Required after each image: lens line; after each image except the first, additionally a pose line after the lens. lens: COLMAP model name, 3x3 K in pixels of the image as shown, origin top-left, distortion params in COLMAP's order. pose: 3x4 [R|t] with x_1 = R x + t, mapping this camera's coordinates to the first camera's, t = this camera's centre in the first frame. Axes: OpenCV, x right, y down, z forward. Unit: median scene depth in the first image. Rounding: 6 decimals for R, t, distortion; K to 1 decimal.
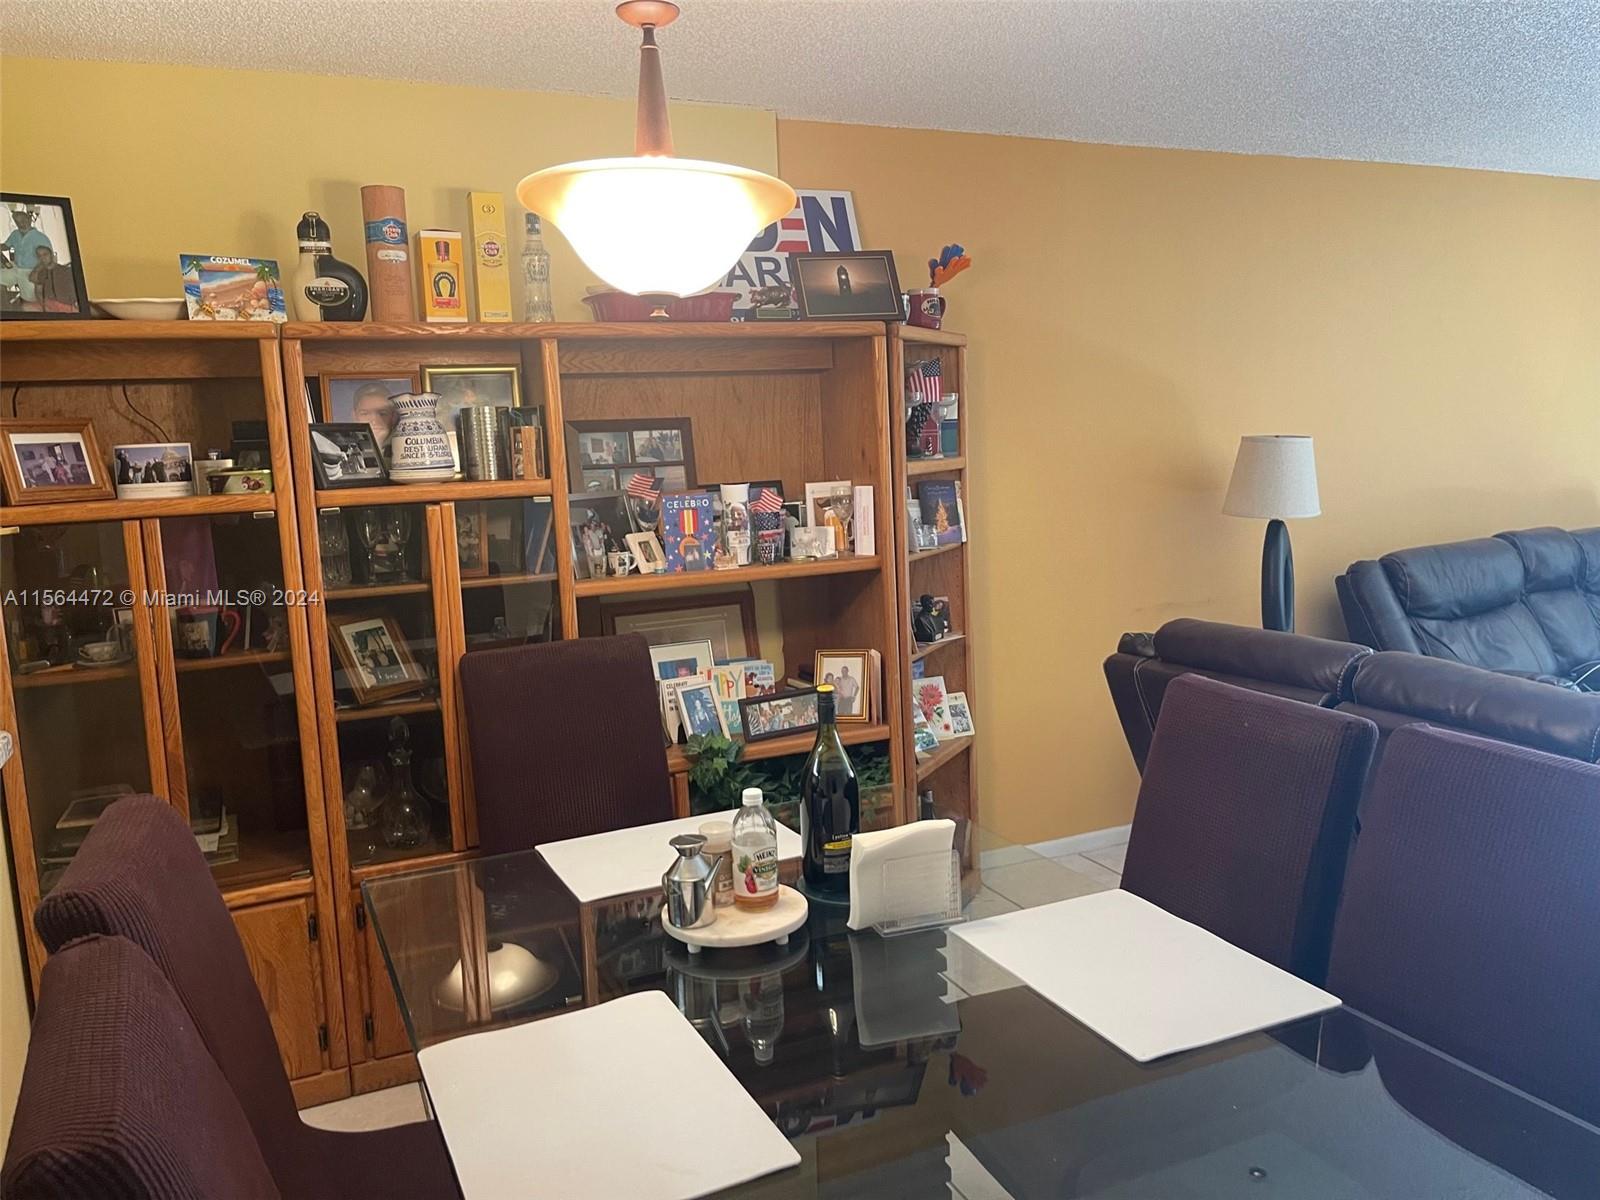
lens RADIAL K [[1208.4, 0, 809.0], [0, 1208.4, 590.6], [0, 0, 1]] dist [0.067087, -0.086686]
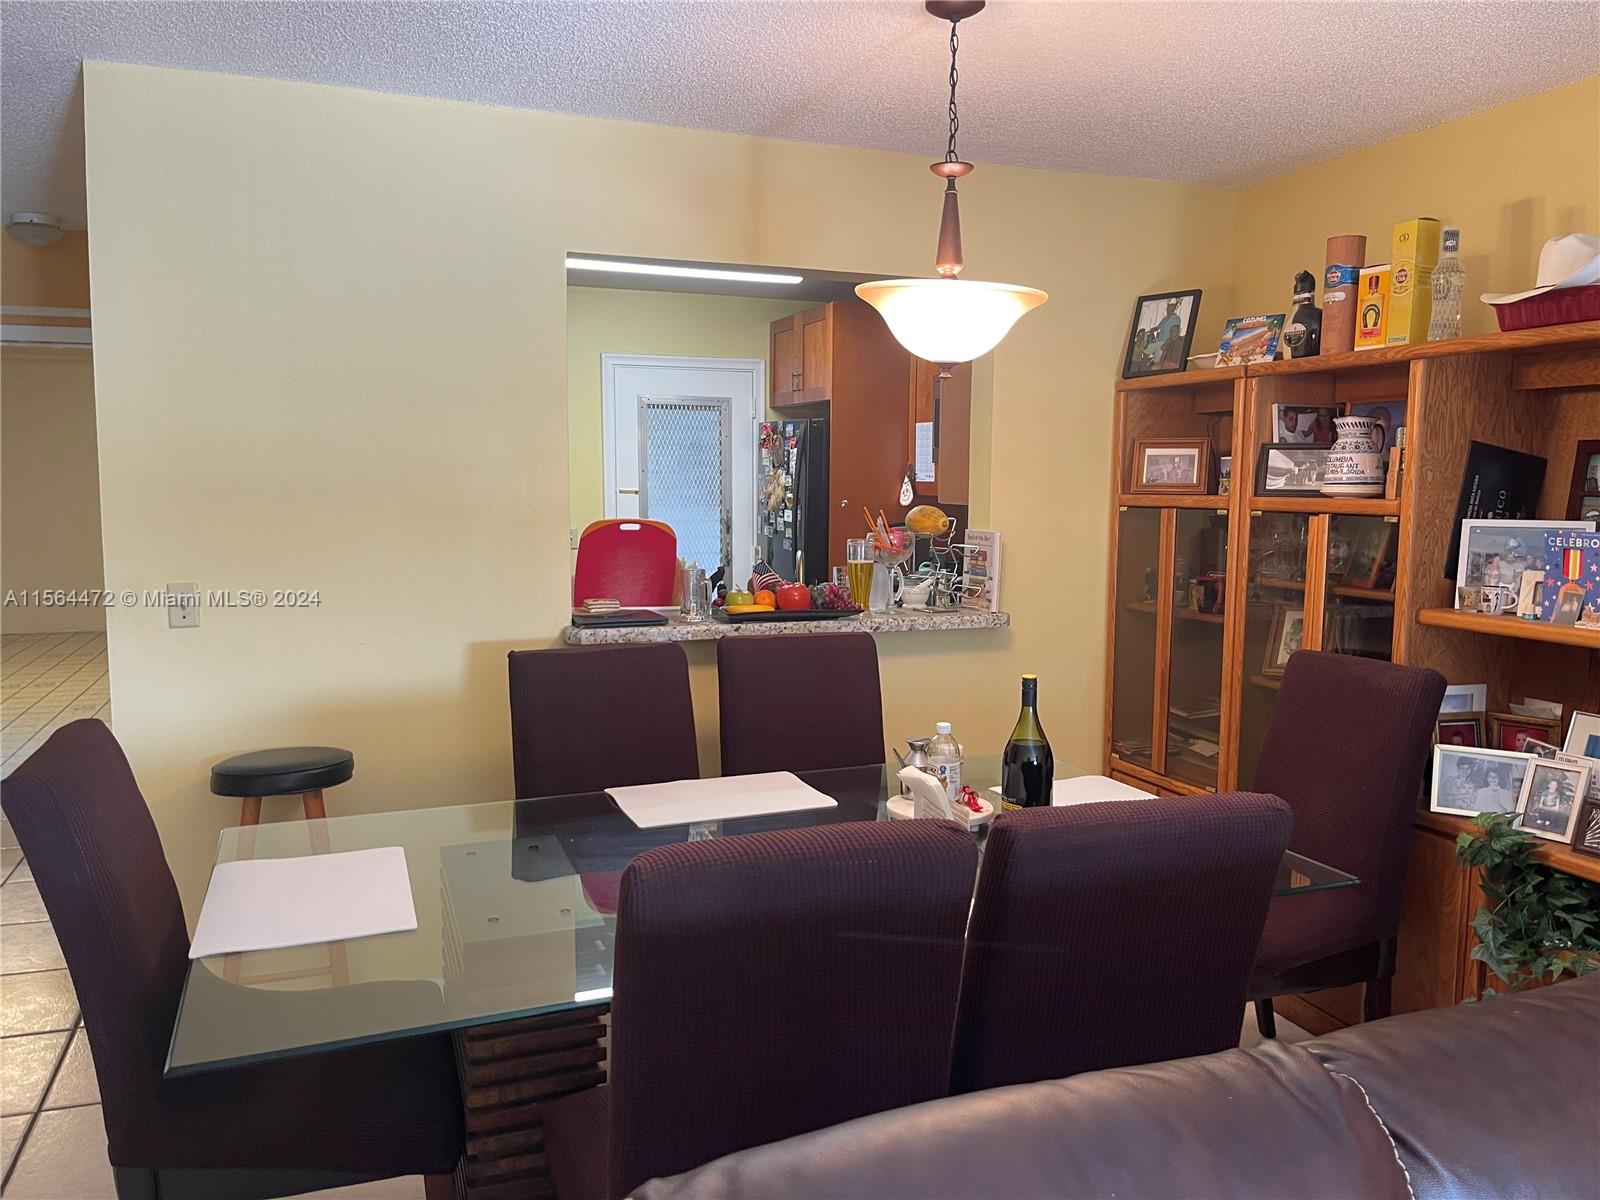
lens RADIAL K [[1208.4, 0, 820.0], [0, 1208.4, 592.3], [0, 0, 1]] dist [0.067087, -0.086686]
pose [[-0.048916, 0.135345, -0.989590, 0.748458], [-0.129253, 0.981588, 0.140640, -0.088820], [0.990404, 0.134787, -0.030522, 0.520365]]
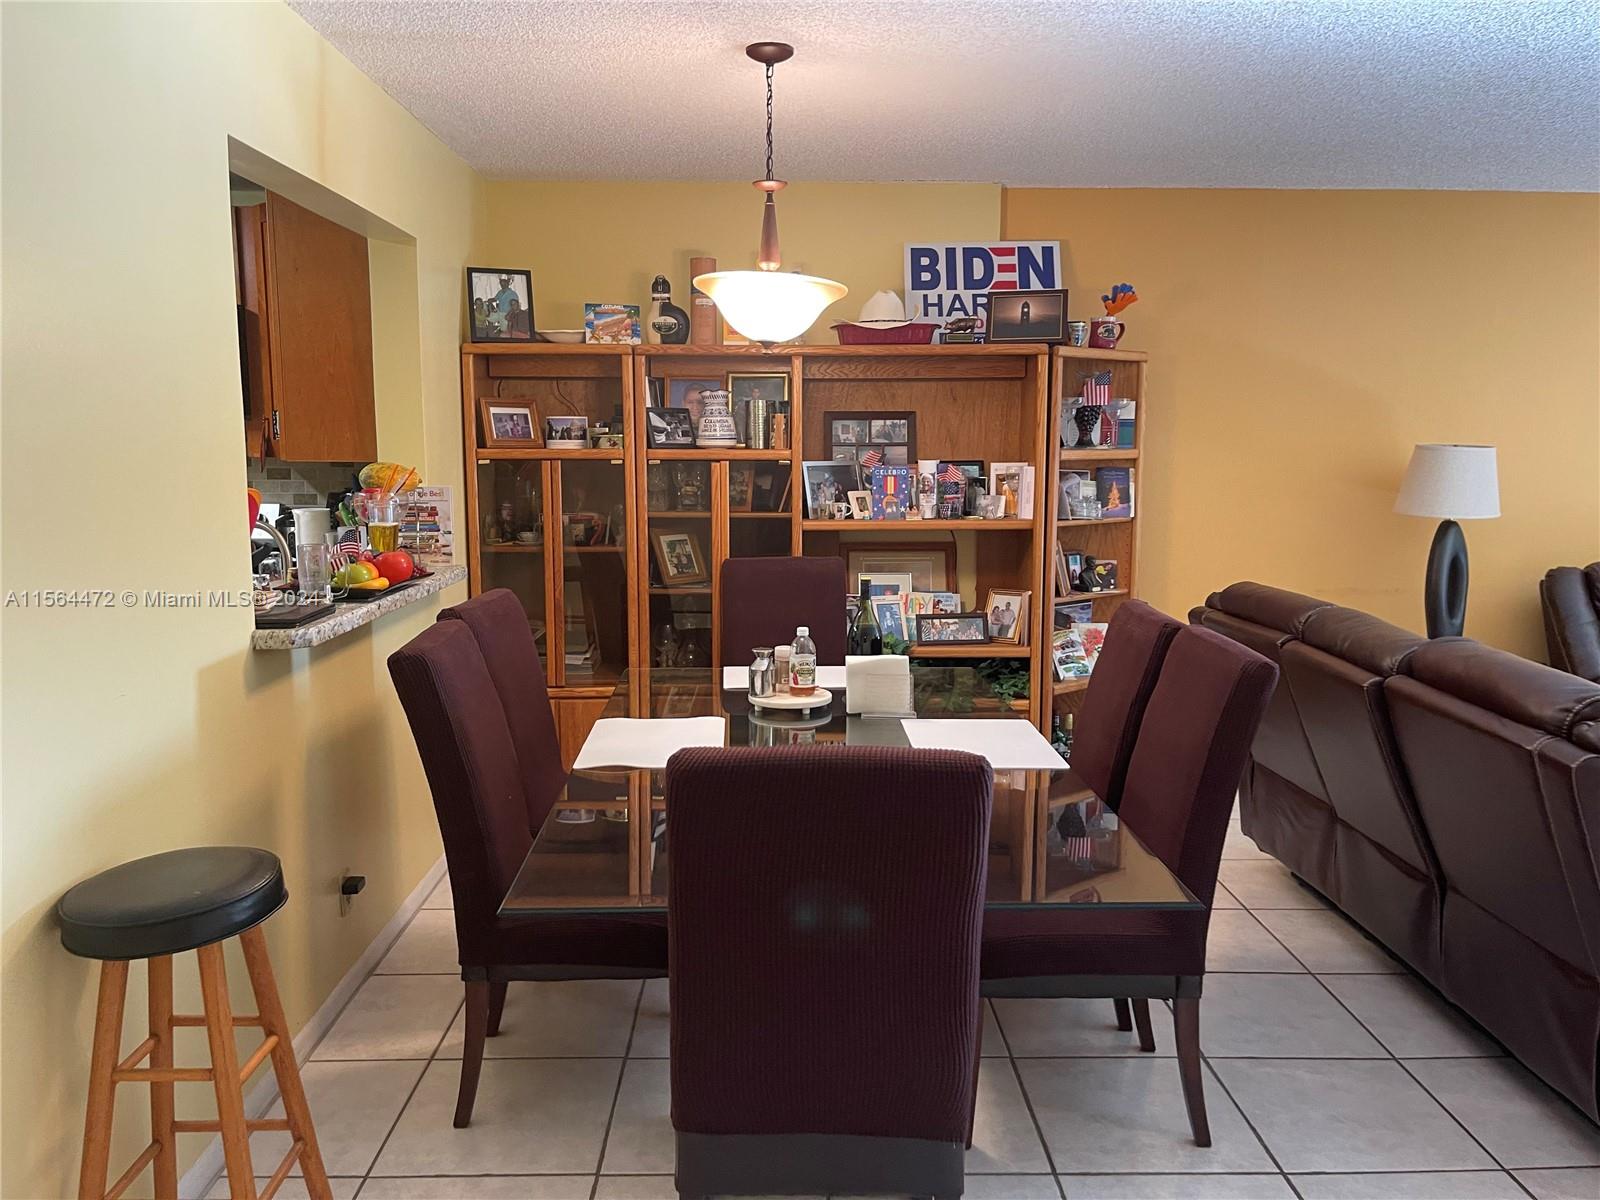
lens RADIAL K [[1208.4, 0, 802.1], [0, 1208.4, 601.5], [0, 0, 1]] dist [0.067087, -0.086686]
pose [[0.919024, 0.095015, -0.382579, 0.359415], [-0.088636, 0.995473, 0.034310, 0.039794], [0.384107, 0.002378, 0.923285, -0.348024]]
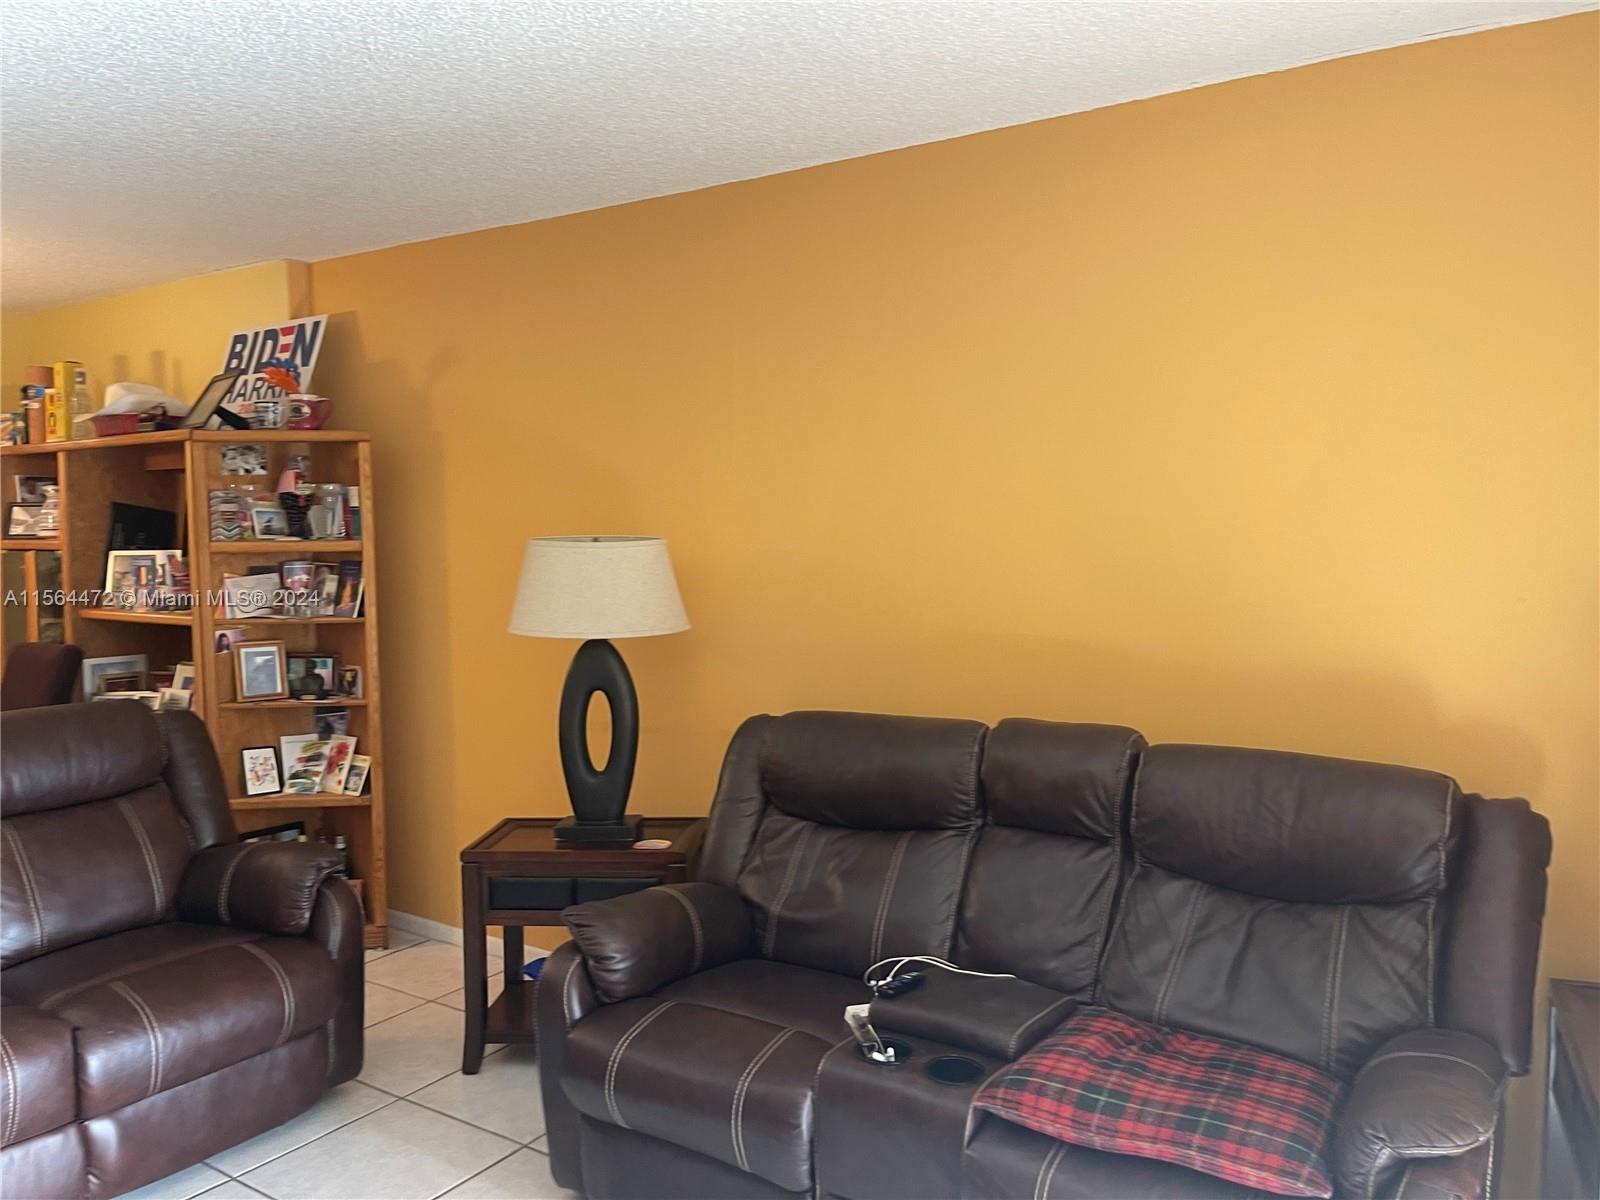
lens RADIAL K [[1208.4, 0, 811.5], [0, 1208.4, 606.3], [0, 0, 1]] dist [0.067087, -0.086686]
pose [[0.526229, 0.098541, -0.844614, 1.502430], [-0.119132, 0.992010, 0.041513, -0.172394], [0.841956, 0.078775, 0.533764, 0.897846]]
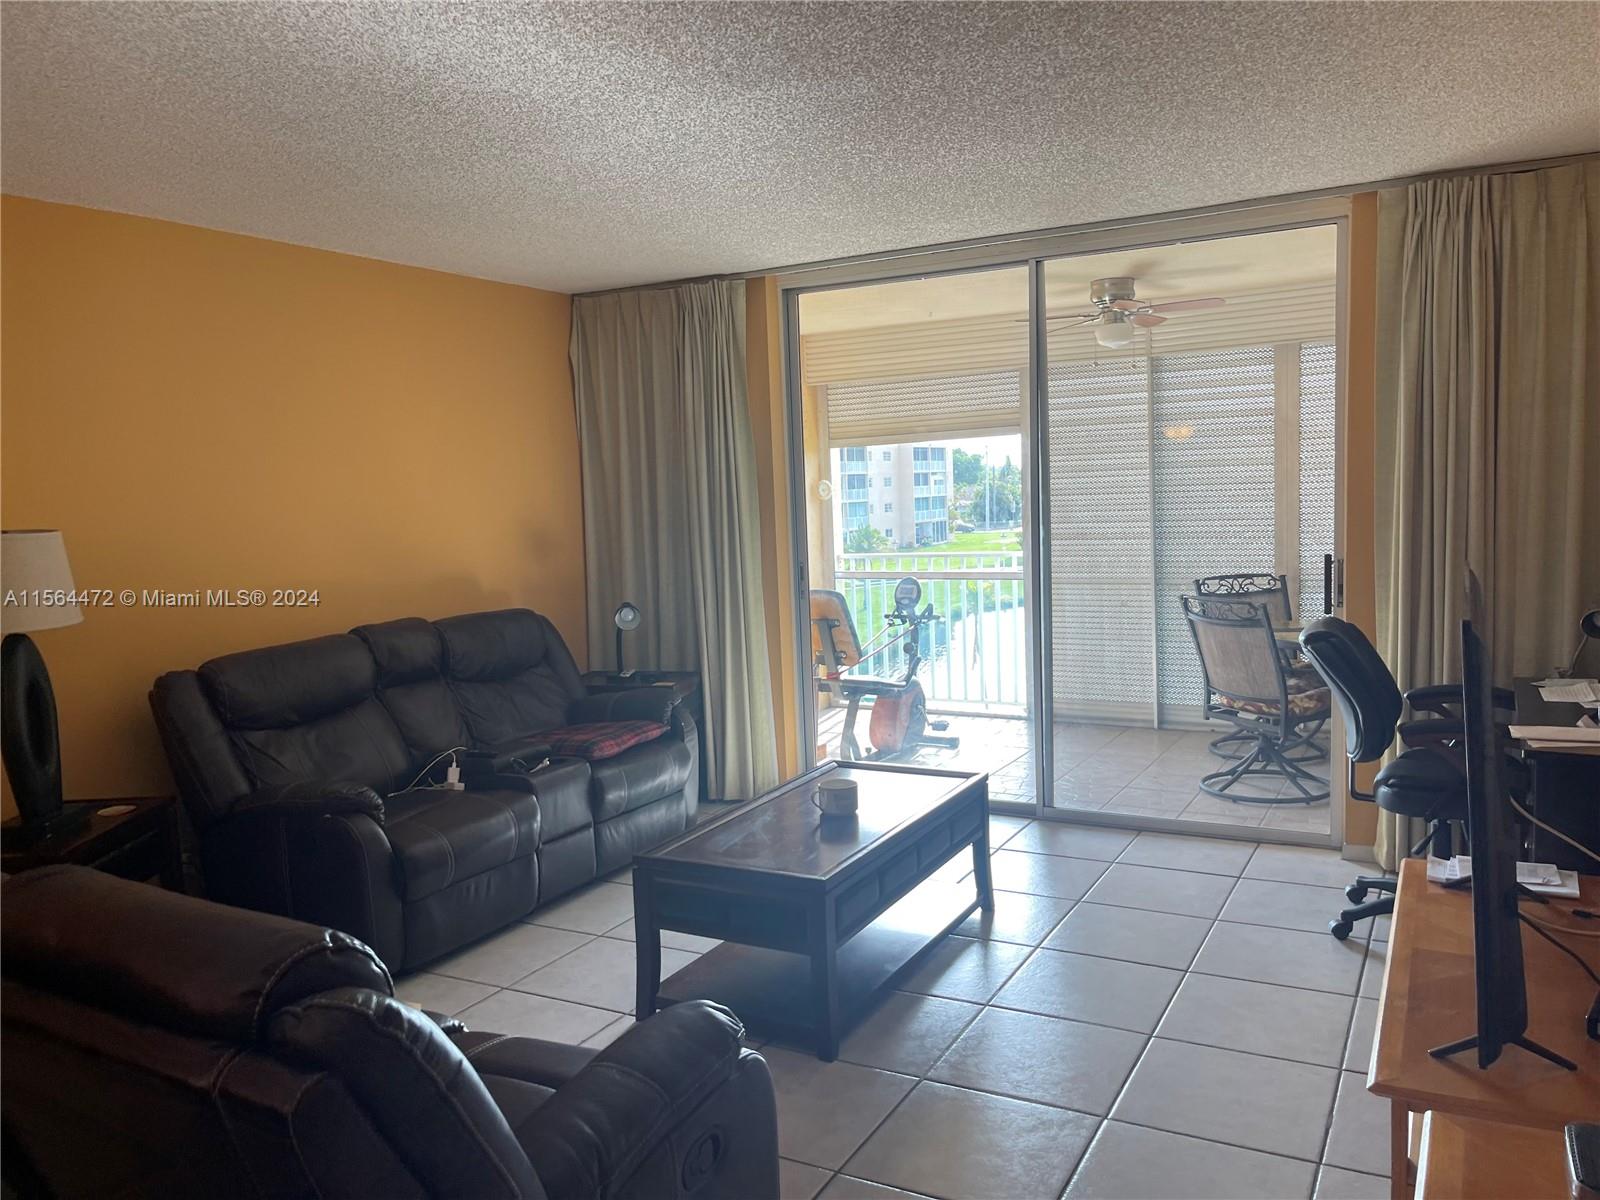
lens RADIAL K [[1208.4, 0, 824.9], [0, 1208.4, 616.7], [0, 0, 1]] dist [0.067087, -0.086686]
pose [[0.790507, -0.058703, 0.609634, 0.412075], [0.085091, 0.996269, -0.014404, -0.015994], [-0.606514, 0.063261, 0.792552, 0.037390]]
